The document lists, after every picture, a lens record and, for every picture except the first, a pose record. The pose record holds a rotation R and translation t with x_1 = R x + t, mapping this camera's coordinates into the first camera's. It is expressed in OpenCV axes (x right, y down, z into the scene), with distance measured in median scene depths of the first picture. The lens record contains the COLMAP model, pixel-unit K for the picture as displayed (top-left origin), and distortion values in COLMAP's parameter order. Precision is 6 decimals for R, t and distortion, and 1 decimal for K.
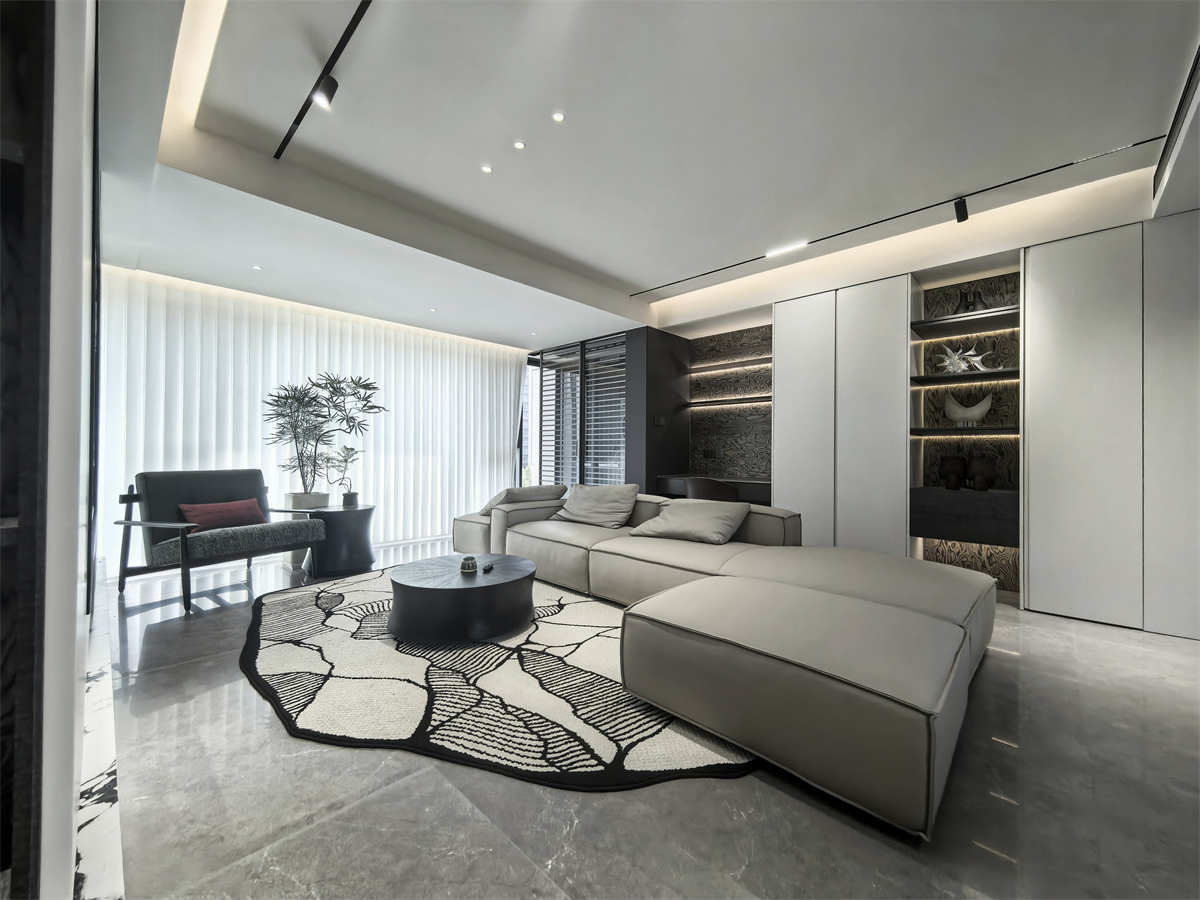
lens RADIAL K [[479.1, 0, 608.7], [0, 479.1, 447.4], [0, 0, 1]] dist [0.013744, -0.004662]
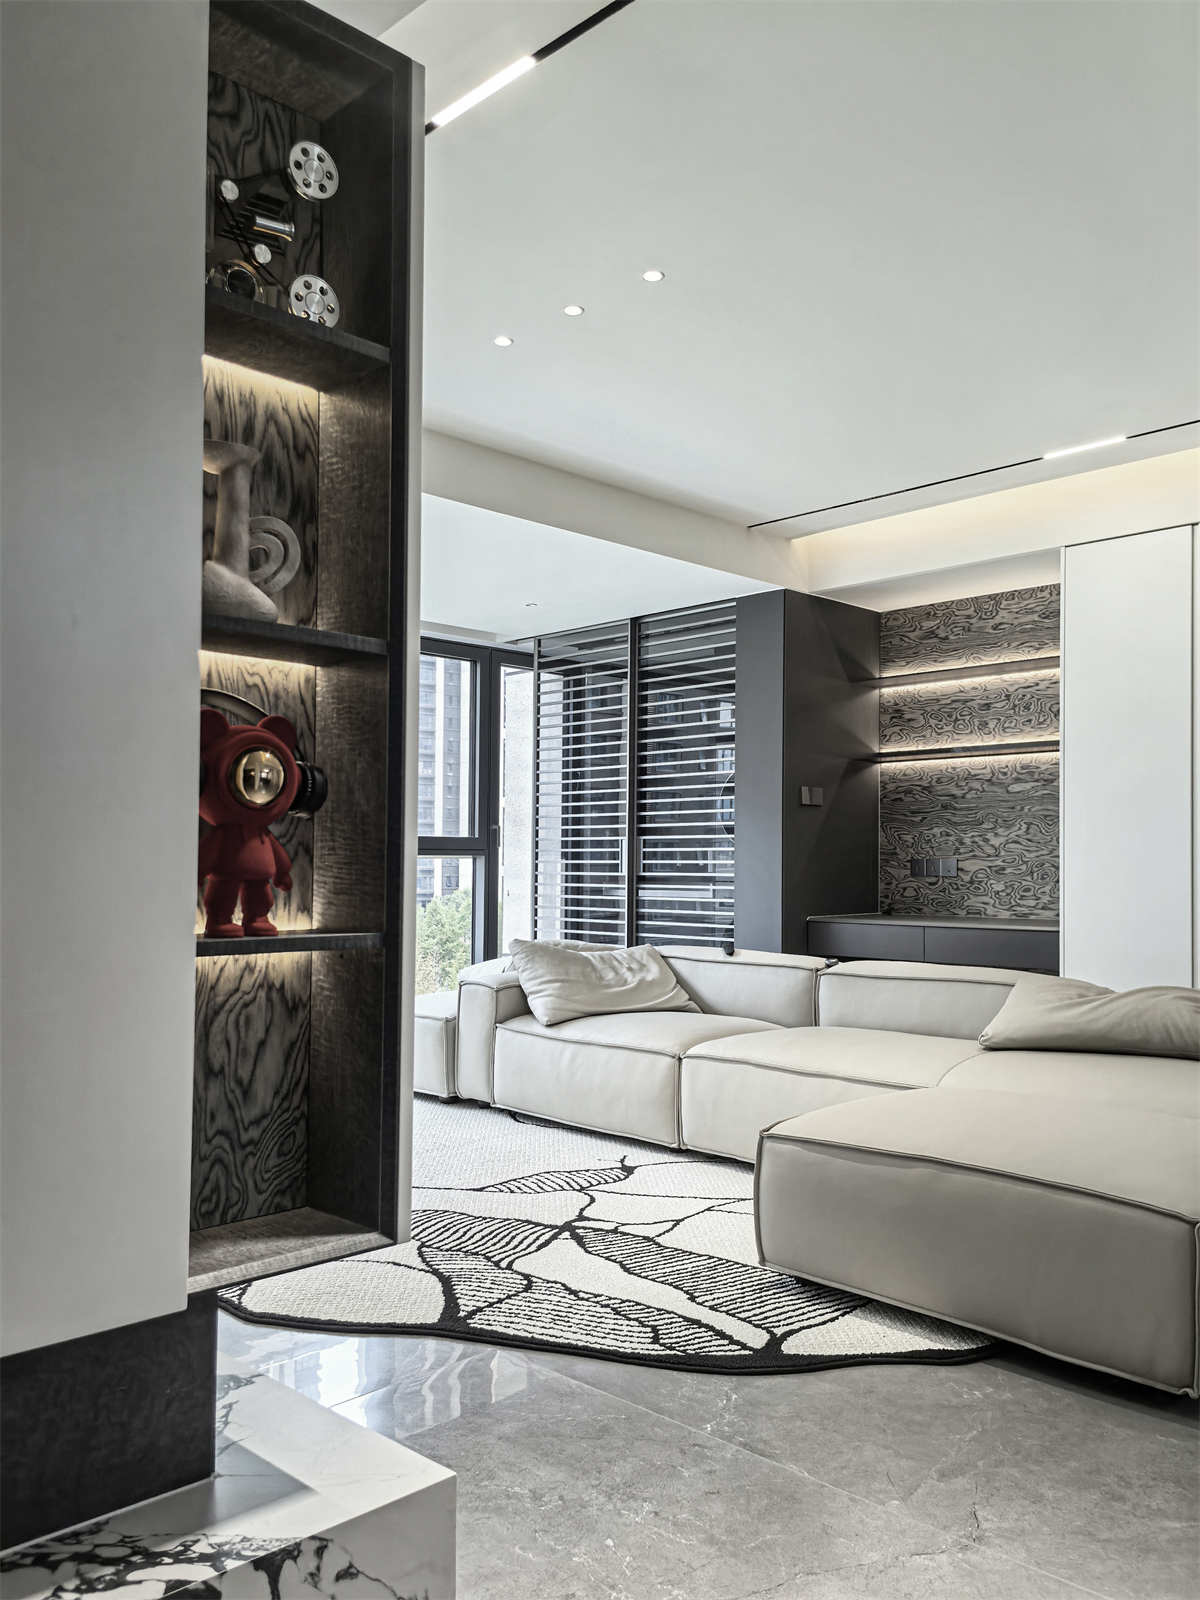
lens RADIAL K [[1283.7, 0, 609.8], [0, 1283.7, 853.8], [0, 0, 1]] dist [0.080024, -0.002327]
pose [[0.999176, -0.007869, -0.039809, -0.081814], [0.007998, 0.999963, 0.003092, -0.010460], [0.039783, -0.003407, 0.999203, -0.491088]]
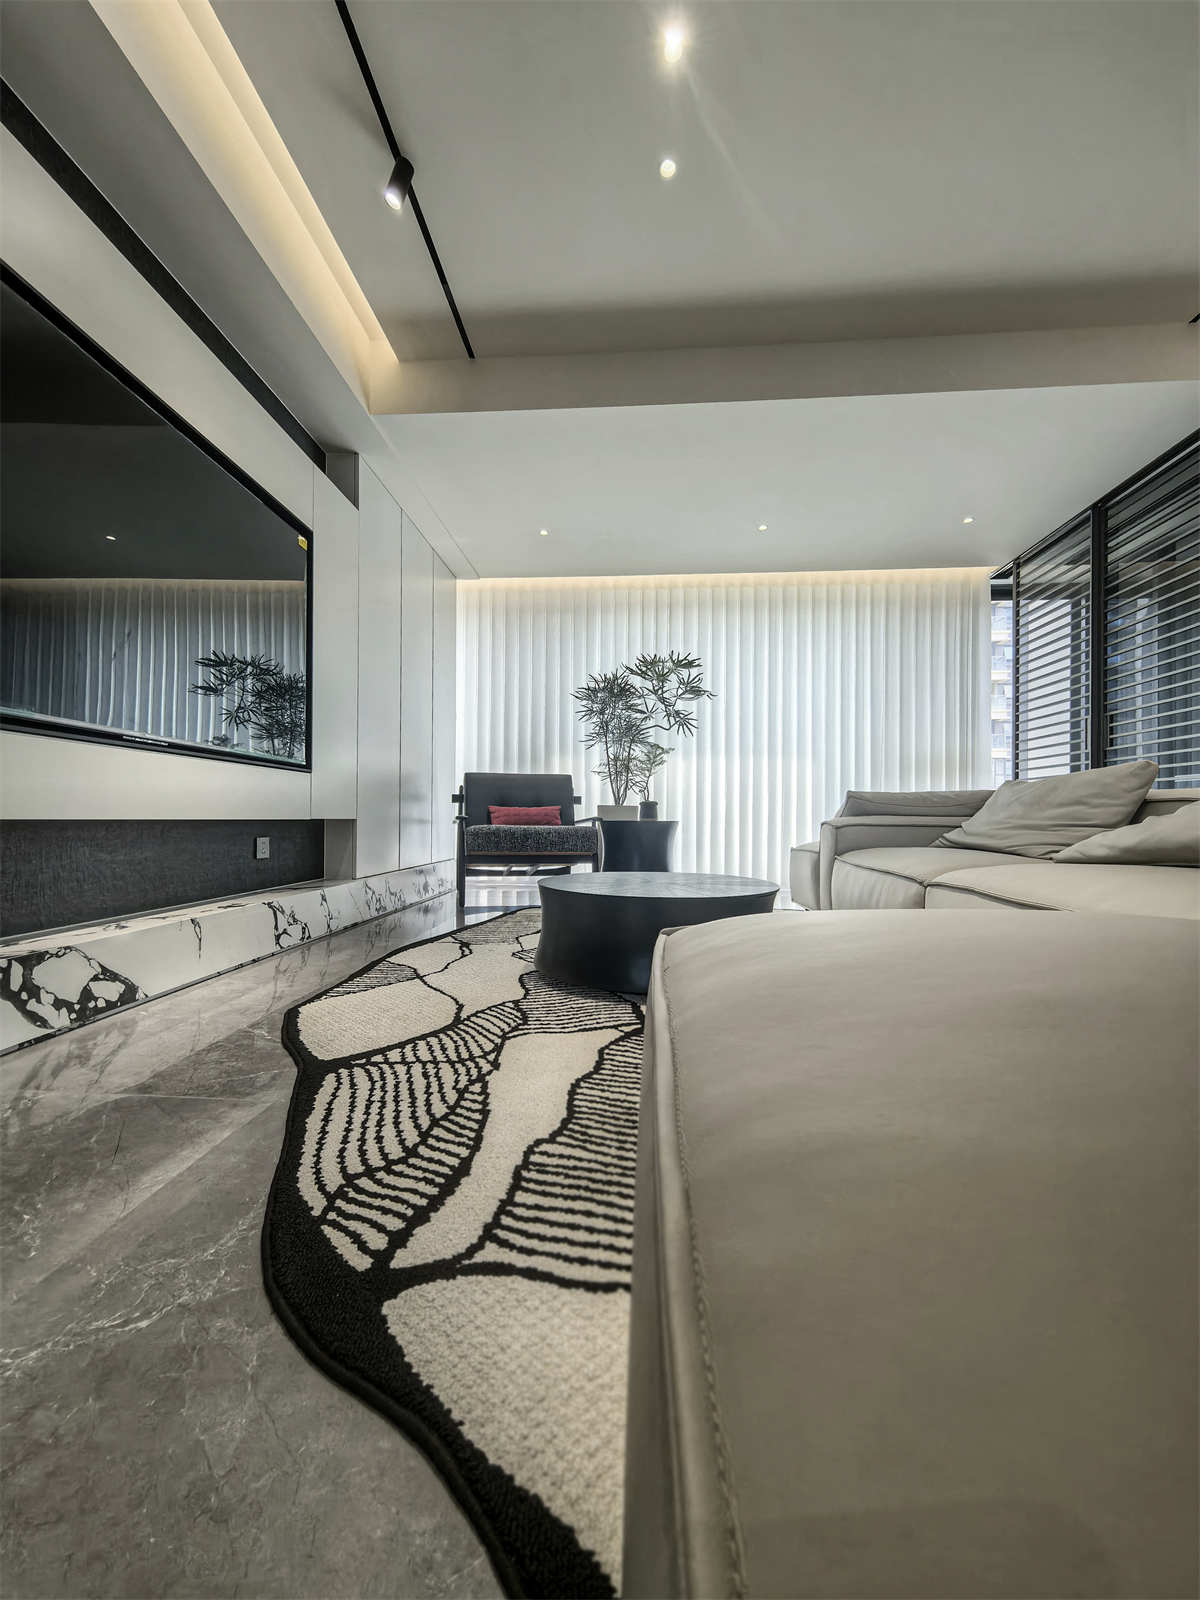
lens RADIAL K [[638.8, 0, 563.3], [0, 638.8, 818.8], [0, 0, 1]] dist [0.013744, -0.004662]
pose [[0.611893, 0.001628, -0.790939, 0.304660], [0.010522, 0.999893, 0.010198, 0.203986], [0.790870, -0.014562, 0.611810, 0.529564]]
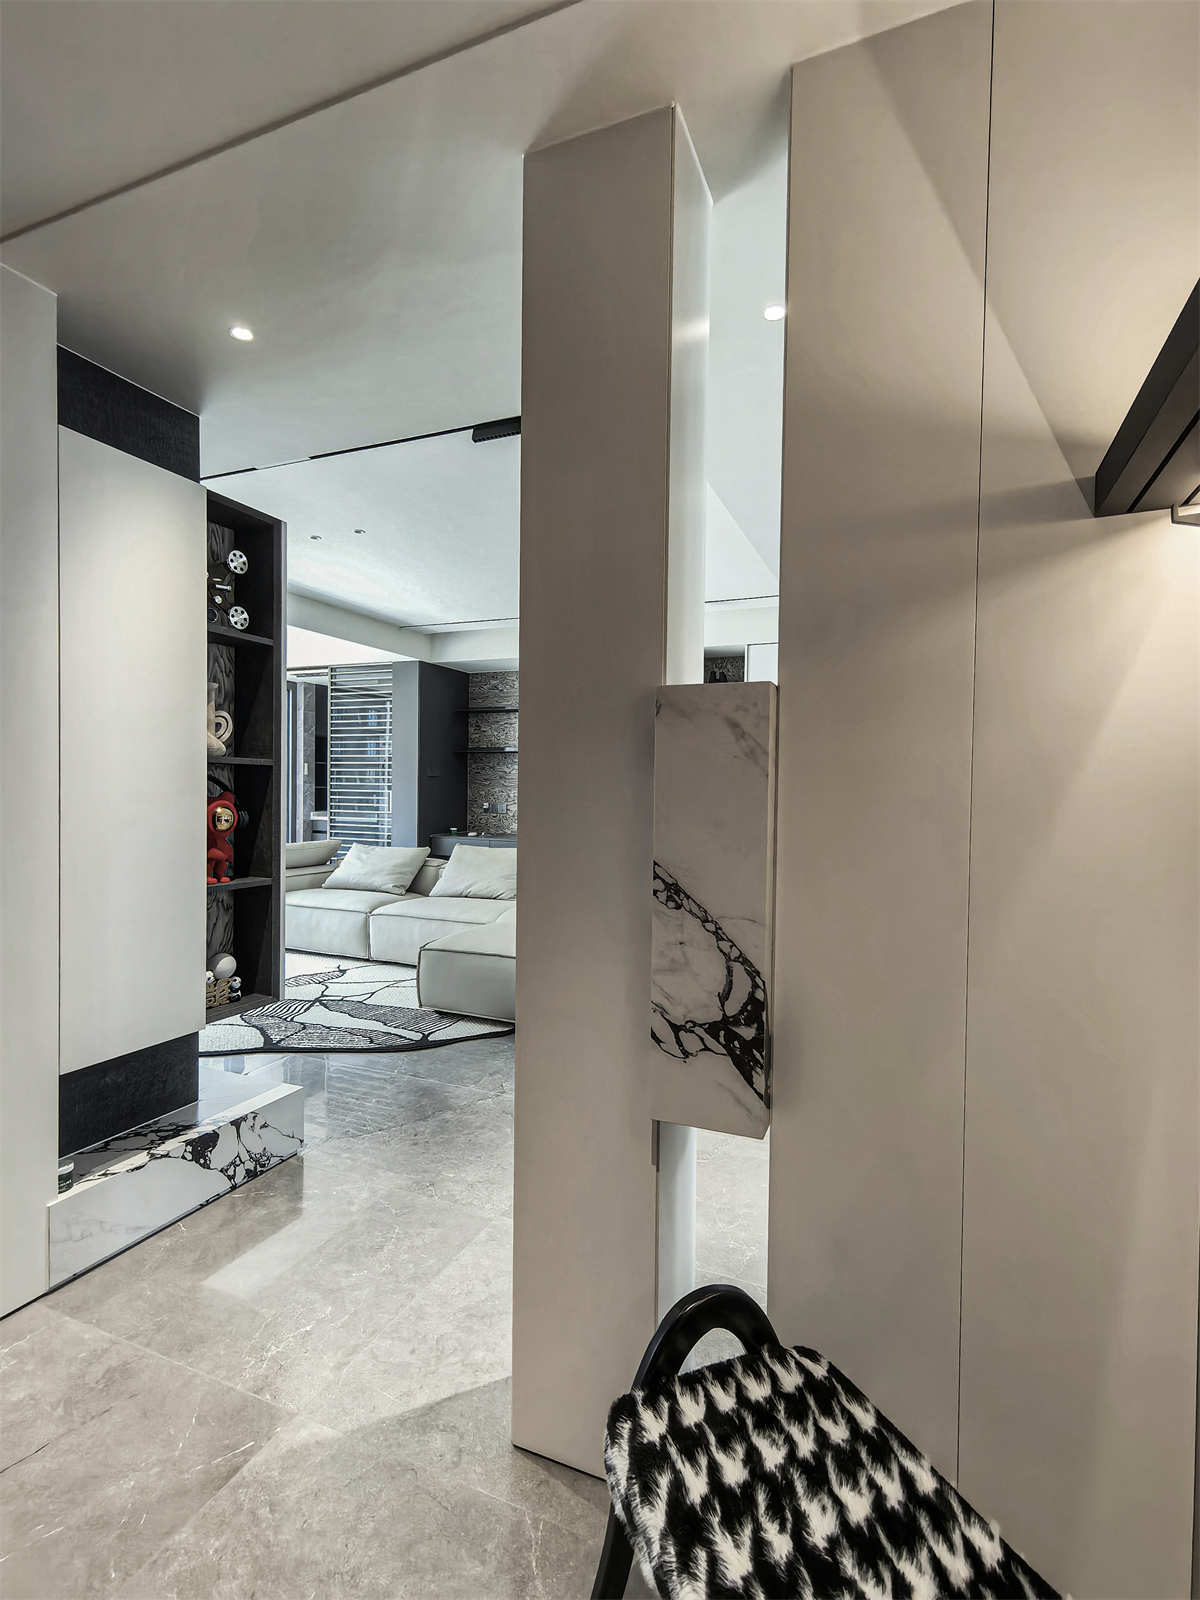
lens RADIAL K [[809.2, 0, 592.4], [0, 809.2, 808.9], [0, 0, 1]] dist [0.000694, 0.000358]
pose [[0.950026, -0.013531, 0.311876, -0.168887], [-0.002375, 0.998718, 0.050566, -0.121095], [-0.312160, -0.048779, 0.948776, -0.985138]]
